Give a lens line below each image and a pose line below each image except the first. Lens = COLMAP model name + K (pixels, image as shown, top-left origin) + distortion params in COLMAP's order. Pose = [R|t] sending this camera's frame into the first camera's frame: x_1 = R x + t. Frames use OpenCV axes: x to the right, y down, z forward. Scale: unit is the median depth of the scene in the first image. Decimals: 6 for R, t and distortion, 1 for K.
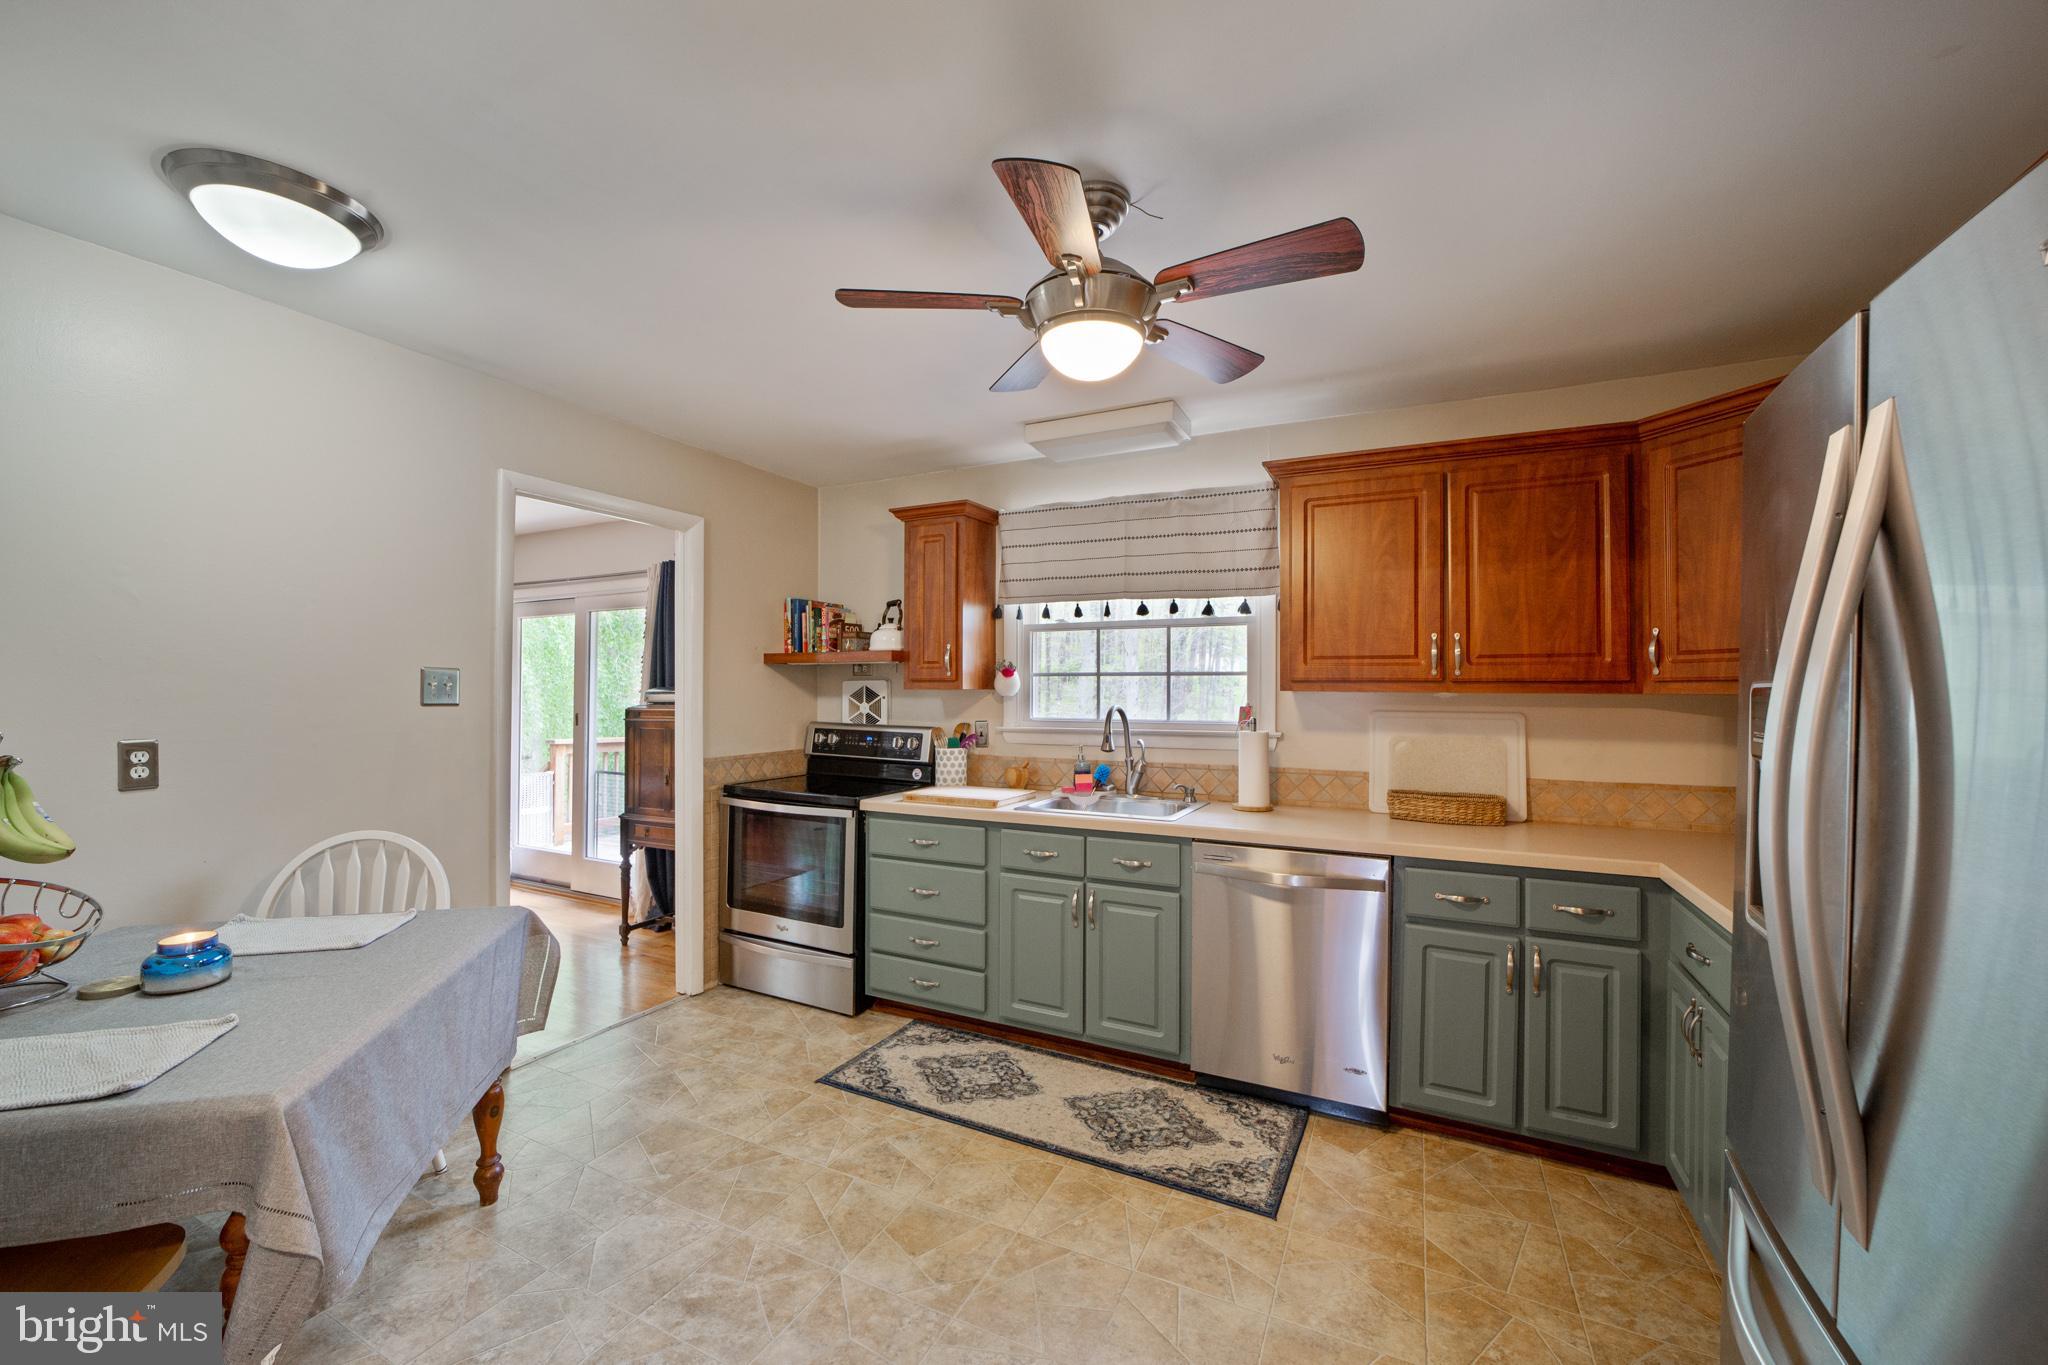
lens RADIAL K [[783.0, 0, 1016.3], [0, 783.0, 687.0], [0, 0, 1]] dist [-0.001047, 0.000080]
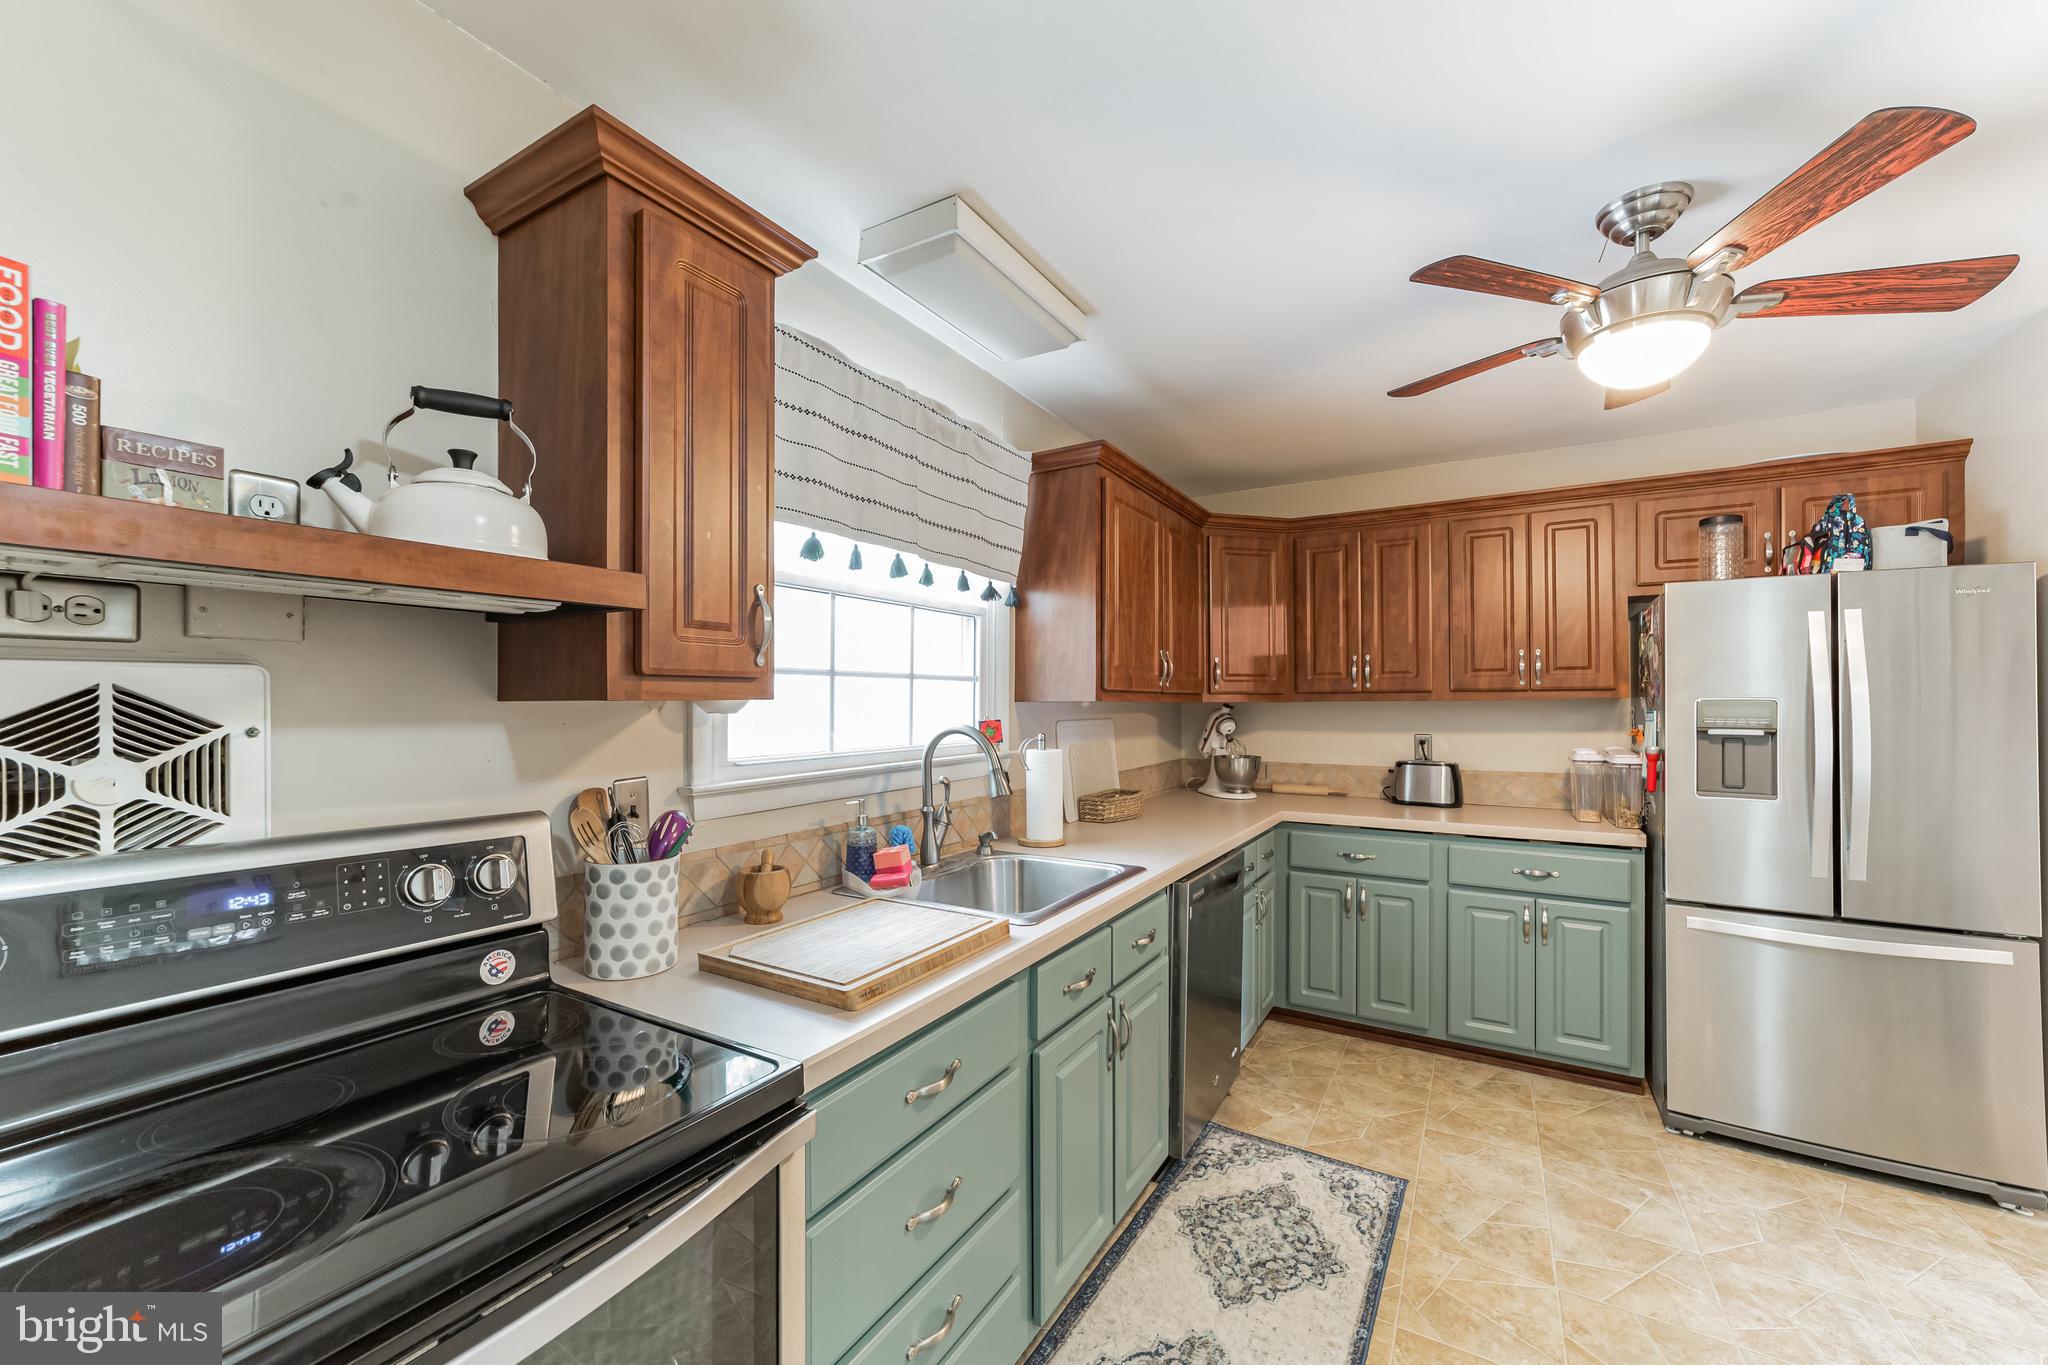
lens RADIAL K [[811.5, 0, 1014.7], [0, 811.5, 706.7], [0, 0, 1]] dist [0.026496, 0.000039]
pose [[0.067857, -0.004778, 0.997684, -0.507632], [0.011193, 0.999929, 0.004027, 0.008036], [-0.997632, 0.010894, 0.067905, 0.881253]]
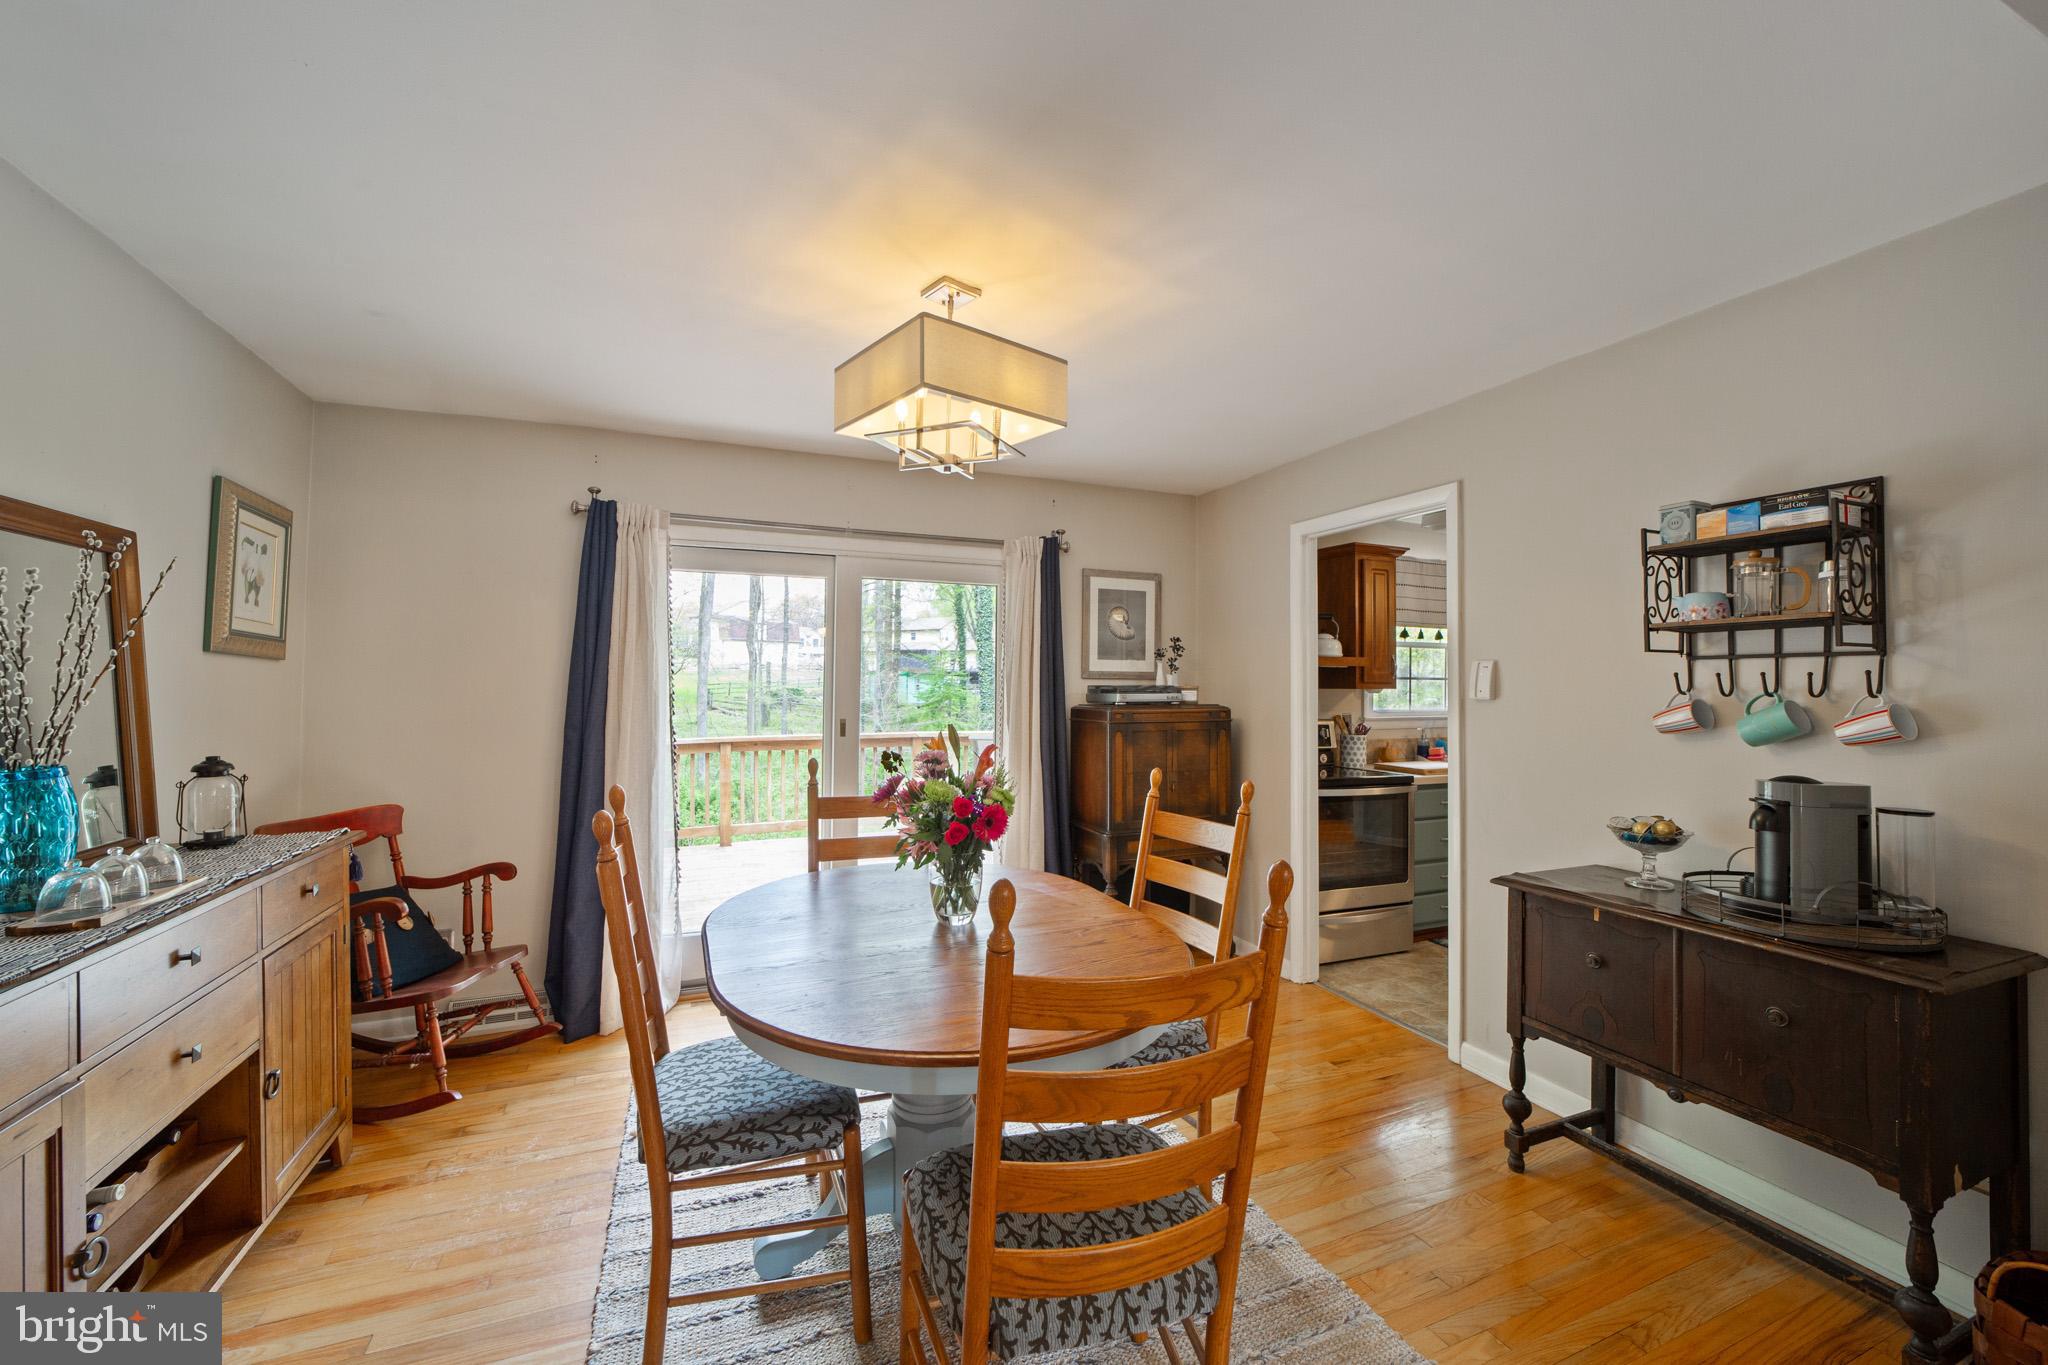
lens RADIAL K [[804.4, 0, 1062.3], [0, 804.4, 676.0], [0, 0, 1]] dist [-0.000100, 0.000024]
pose [[0.611645, 0.011268, 0.791052, -1.547704], [0.004247, 0.999837, -0.017527, 0.003933], [-0.791121, 0.014080, 0.611498, 0.642278]]
